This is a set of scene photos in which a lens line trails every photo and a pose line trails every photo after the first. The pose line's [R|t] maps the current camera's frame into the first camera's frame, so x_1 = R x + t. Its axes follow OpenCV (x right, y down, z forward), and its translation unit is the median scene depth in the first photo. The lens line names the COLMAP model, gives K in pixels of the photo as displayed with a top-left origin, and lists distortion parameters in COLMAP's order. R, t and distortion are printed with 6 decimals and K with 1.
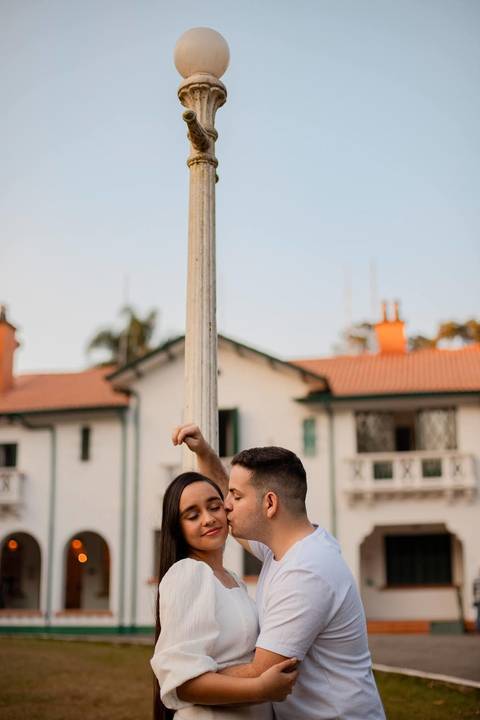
lens RADIAL K [[1041.6, 0, 240.0], [0, 1041.6, 360.0], [0, 0, 1]] dist [-0.132989, 0.087596]
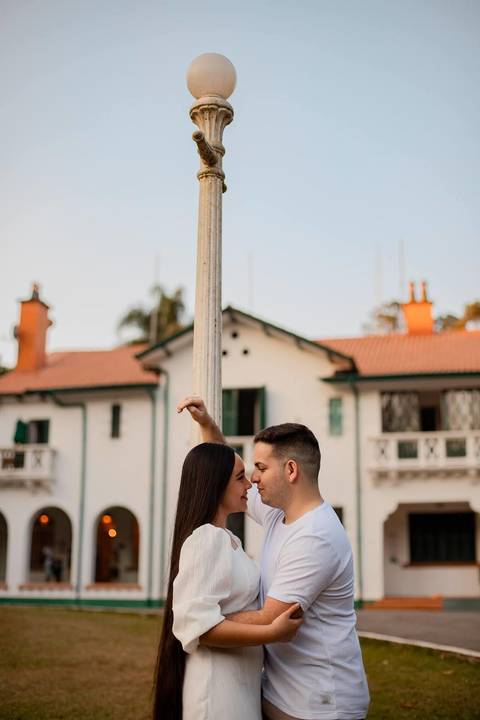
lens RADIAL K [[1041.6, 0, 240.0], [0, 1041.6, 360.0], [0, 0, 1]] dist [-0.132989, 0.087596]
pose [[0.999522, 0.006303, -0.030252, 0.004069], [-0.005652, 0.999752, 0.021542, -0.002065], [0.030381, -0.021360, 0.999310, -0.016721]]
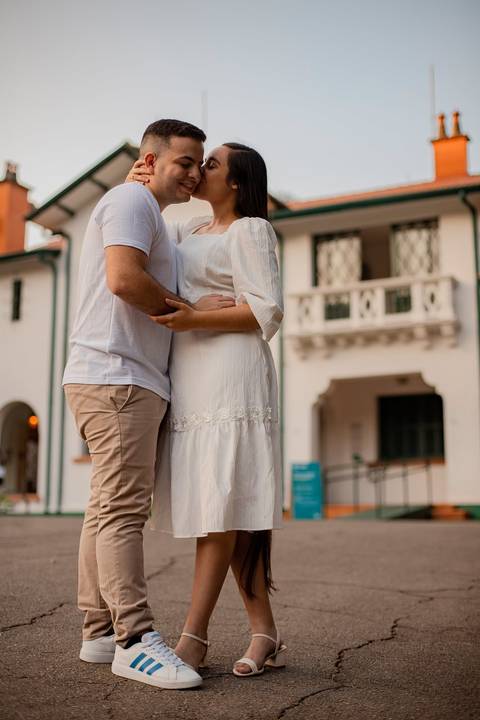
lens RADIAL K [[1041.6, 0, 240.0], [0, 1041.6, 360.0], [0, 0, 1]] dist [-0.132989, 0.087596]
pose [[0.961657, -0.043637, -0.270760, 0.273352], [0.068377, 0.994233, 0.082620, 0.077771], [0.265593, -0.097966, 0.959095, 0.253698]]
